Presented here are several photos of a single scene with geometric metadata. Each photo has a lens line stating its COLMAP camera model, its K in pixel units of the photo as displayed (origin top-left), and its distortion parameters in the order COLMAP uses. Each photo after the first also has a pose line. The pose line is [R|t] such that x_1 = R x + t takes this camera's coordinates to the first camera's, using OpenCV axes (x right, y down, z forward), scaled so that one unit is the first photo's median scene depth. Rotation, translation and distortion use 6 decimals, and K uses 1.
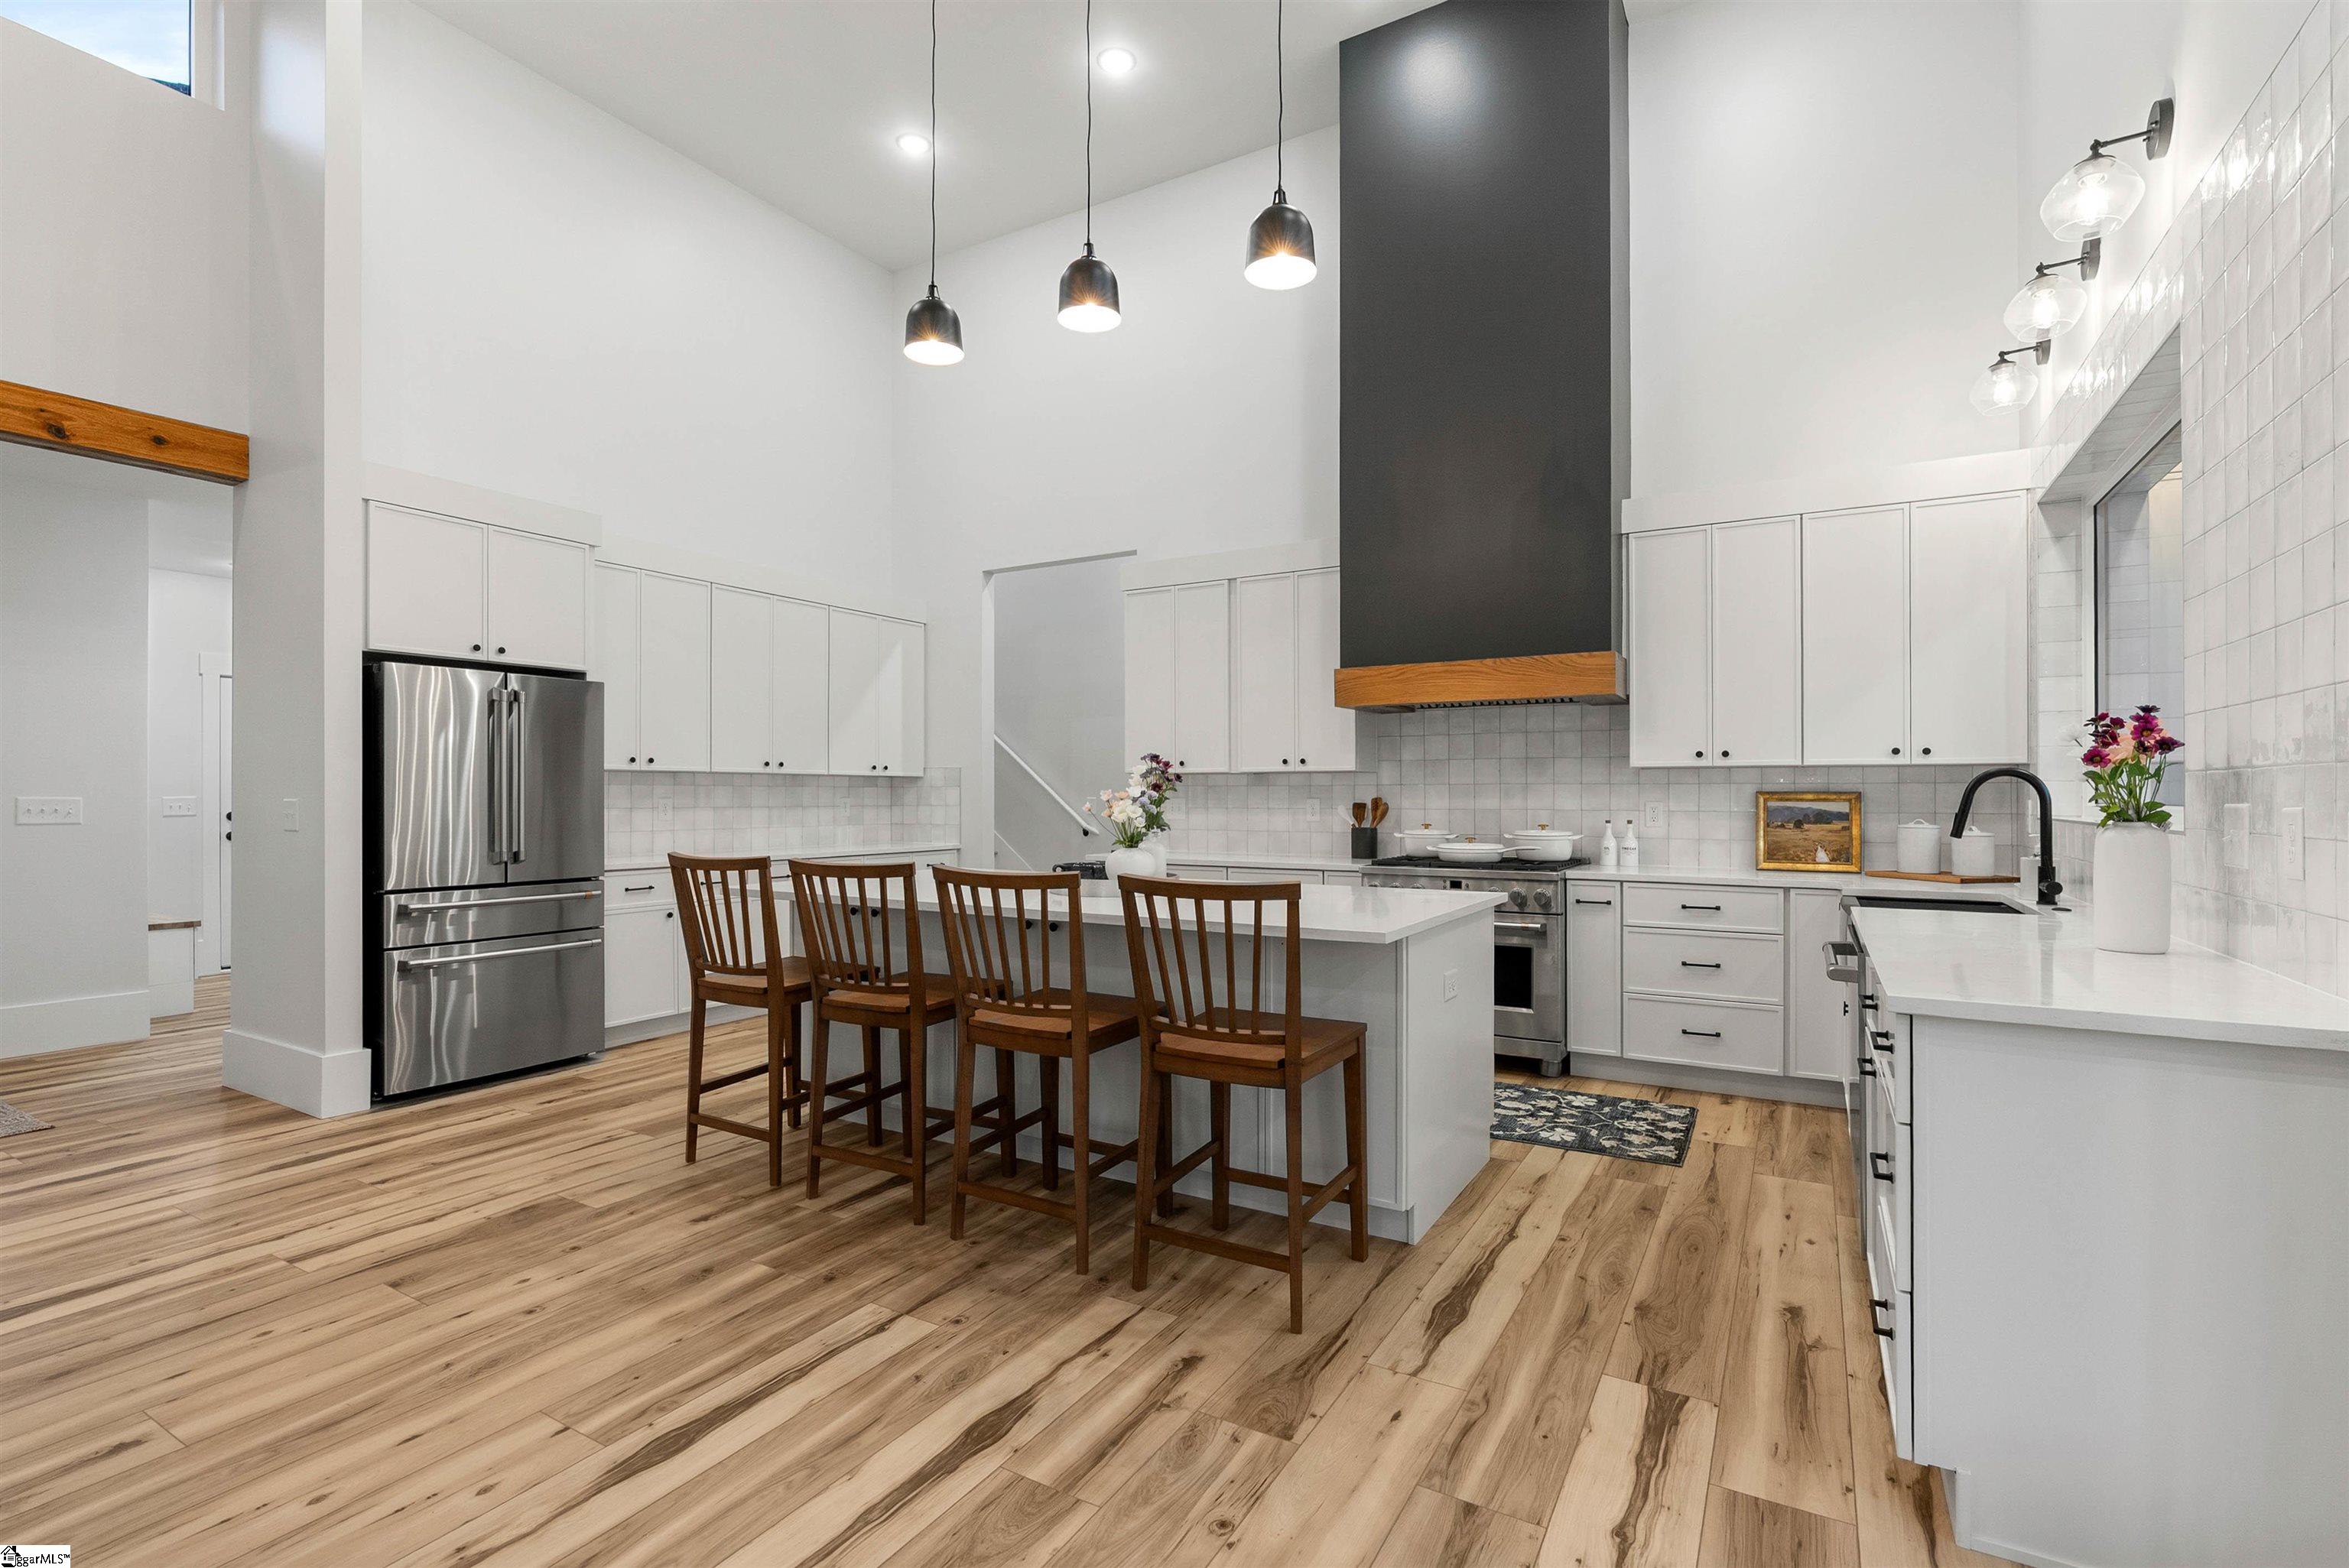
lens RADIAL K [[1064.7, 0, 1177.9], [0, 1064.7, 789.2], [0, 0, 1]] dist [-0.008499, 0.002374]
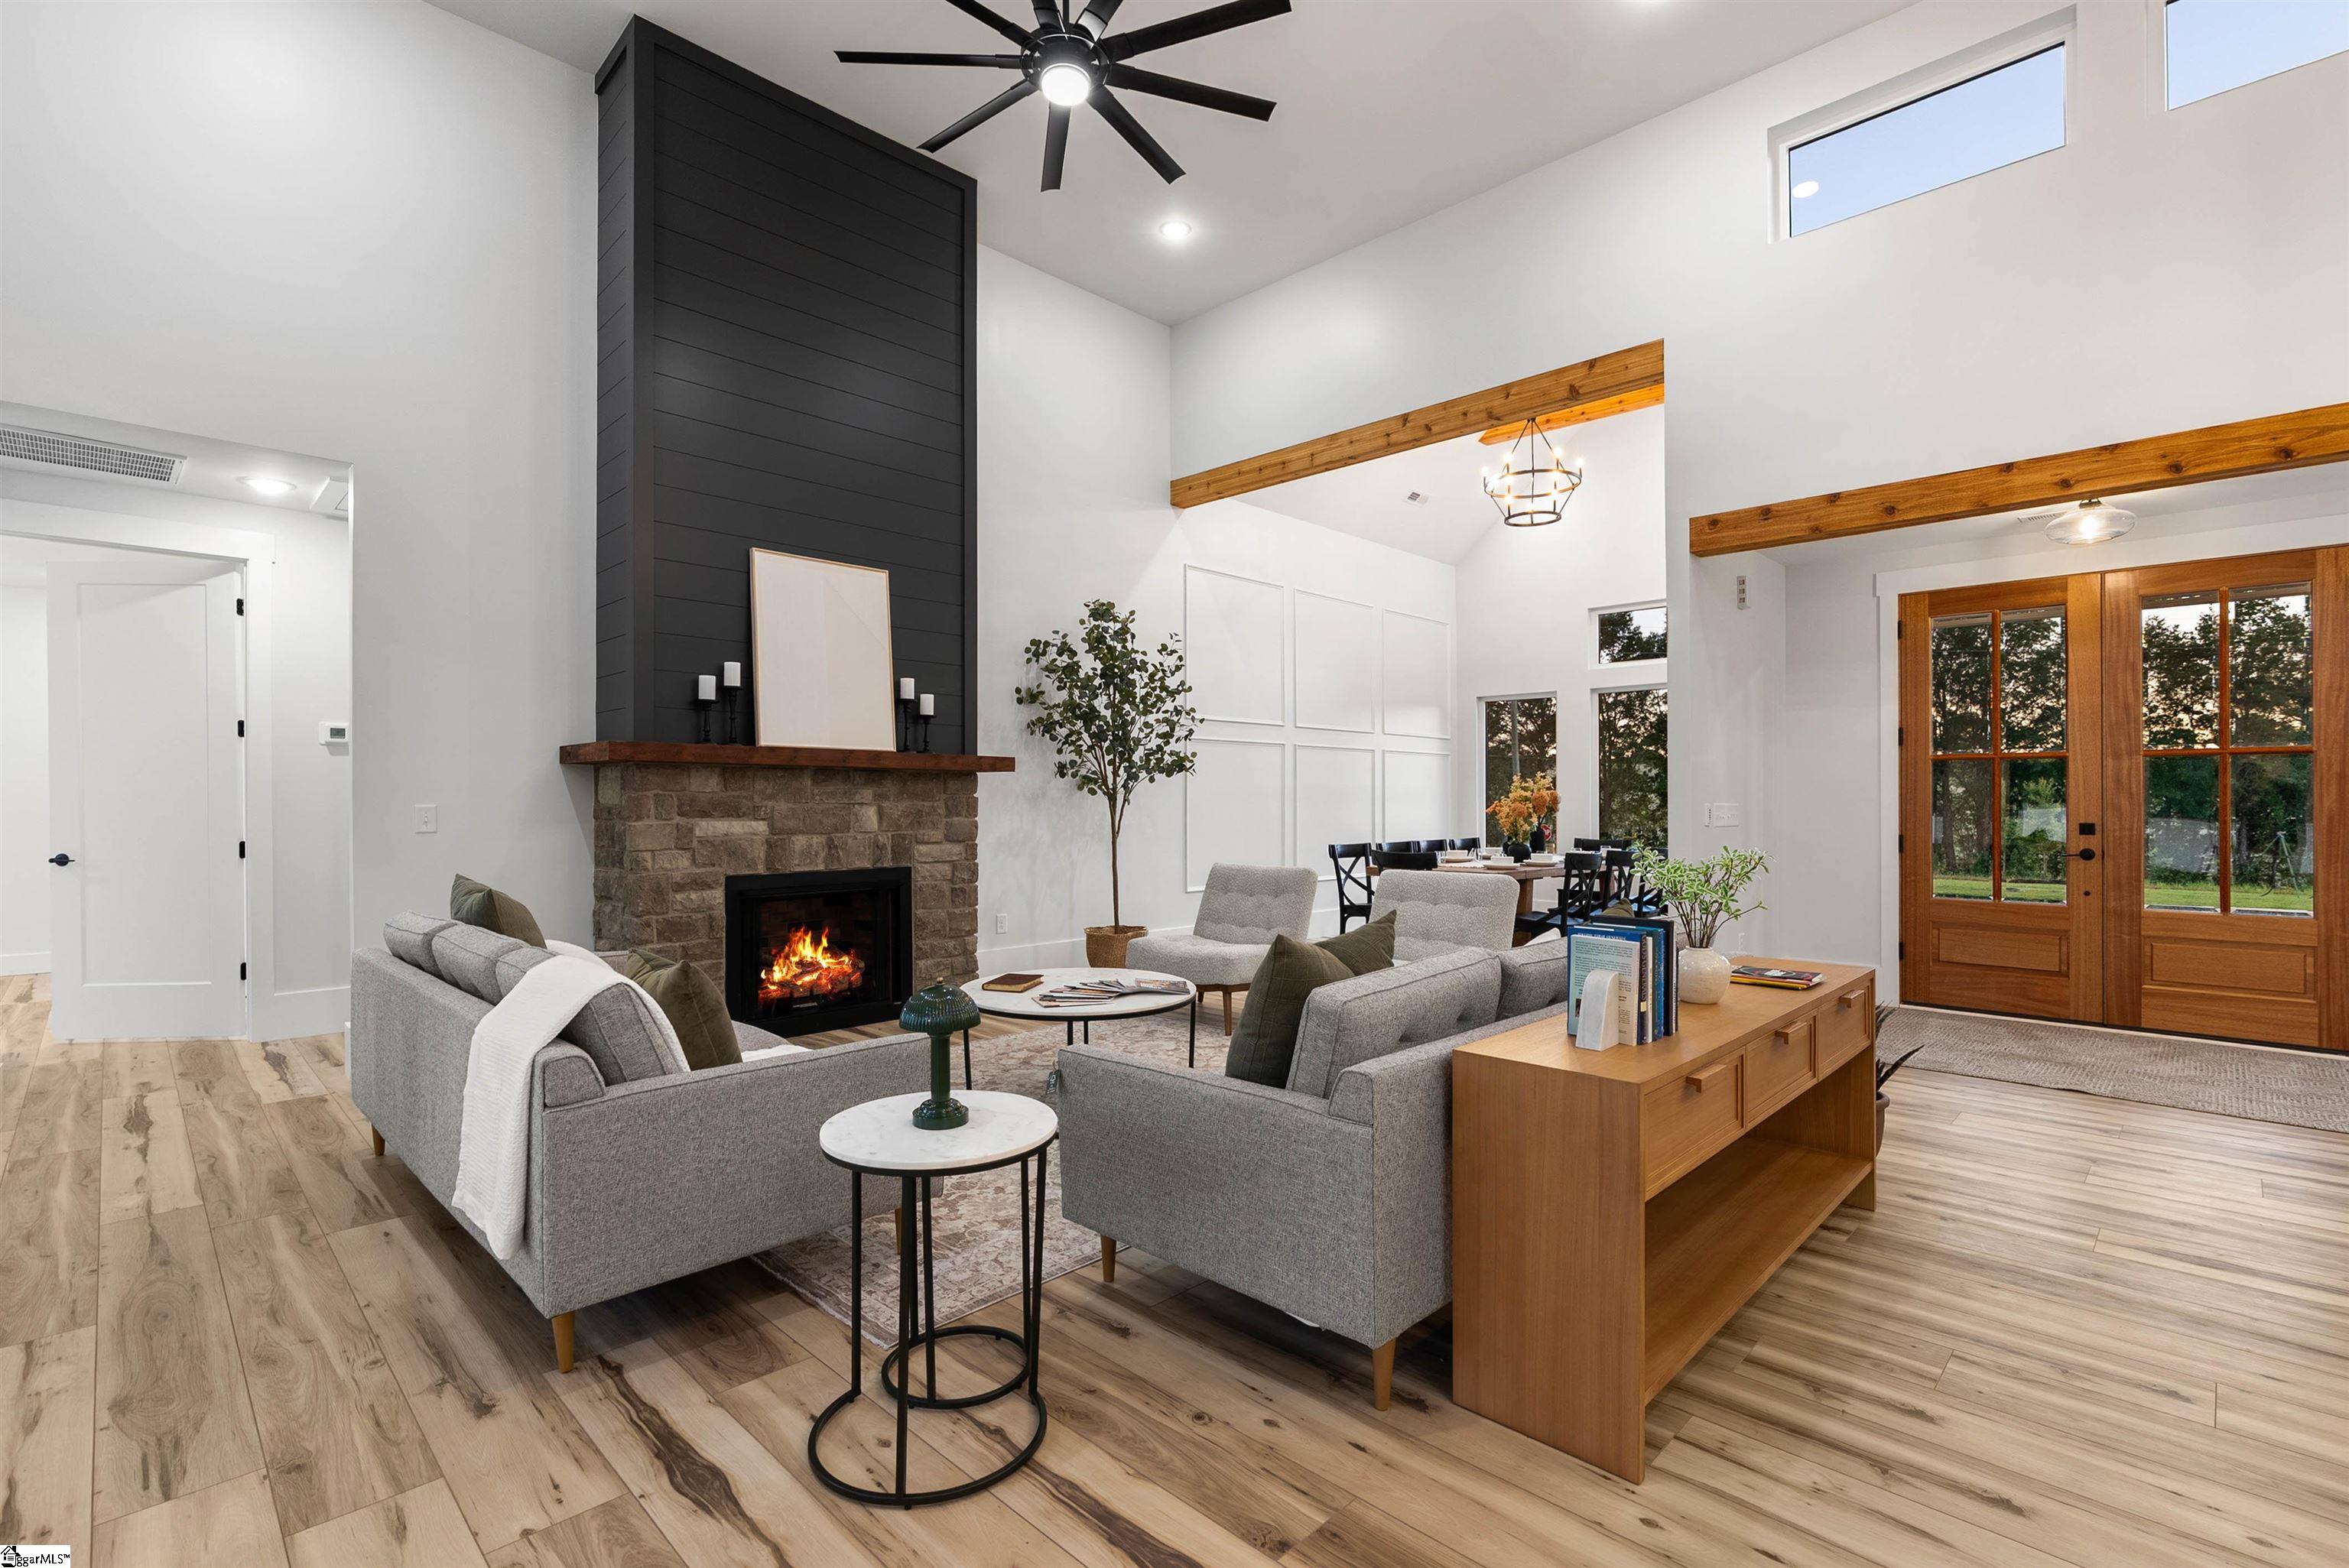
lens RADIAL K [[1064.7, 0, 1185.4], [0, 1064.7, 801.5], [0, 0, 1]] dist [-0.008499, 0.002374]
pose [[-0.239130, 0.002836, -0.970983, 0.128442], [0.001310, 0.999996, 0.002598, -0.000834], [0.970987, -0.000651, -0.239133, 0.104900]]
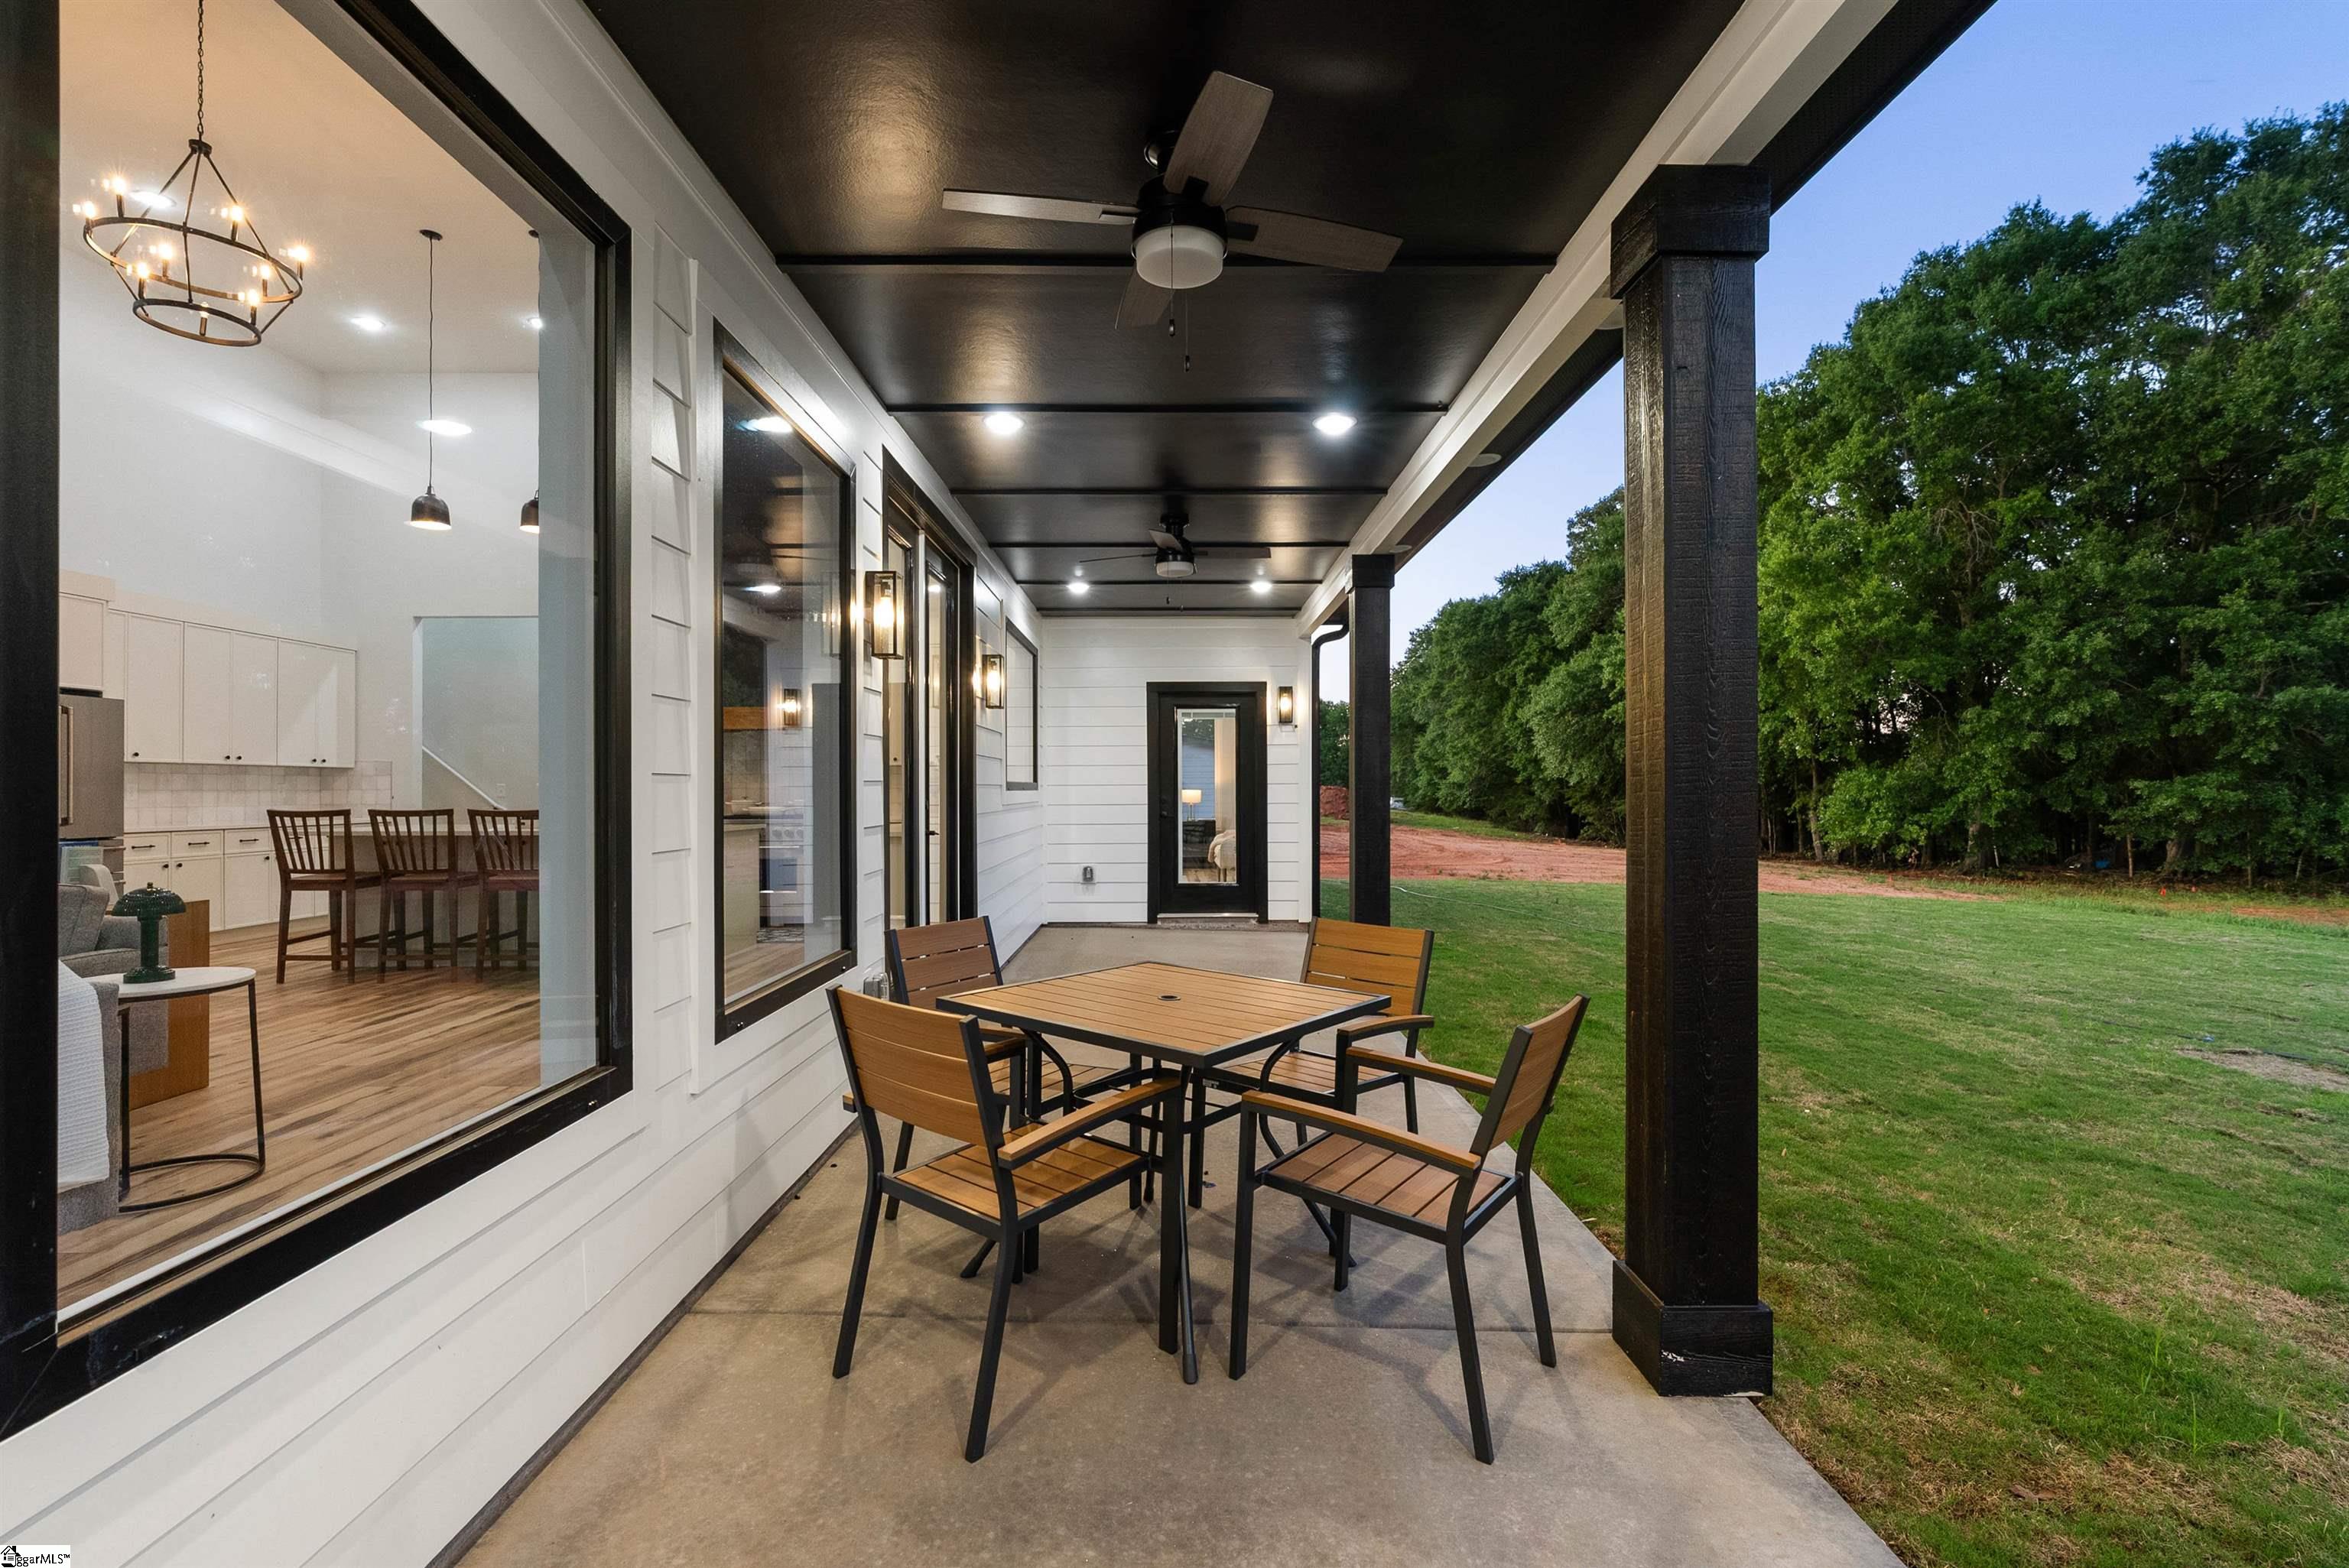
lens RADIAL K [[1064.7, 0, 1172.5], [0, 1064.7, 768.5], [0, 0, 1]] dist [-0.008499, 0.002374]
pose [[0.859067, 0.004455, 0.511844, -0.062303], [0.001079, 0.999944, -0.010515, 0.007202], [-0.511862, 0.009585, 0.859014, -0.982069]]
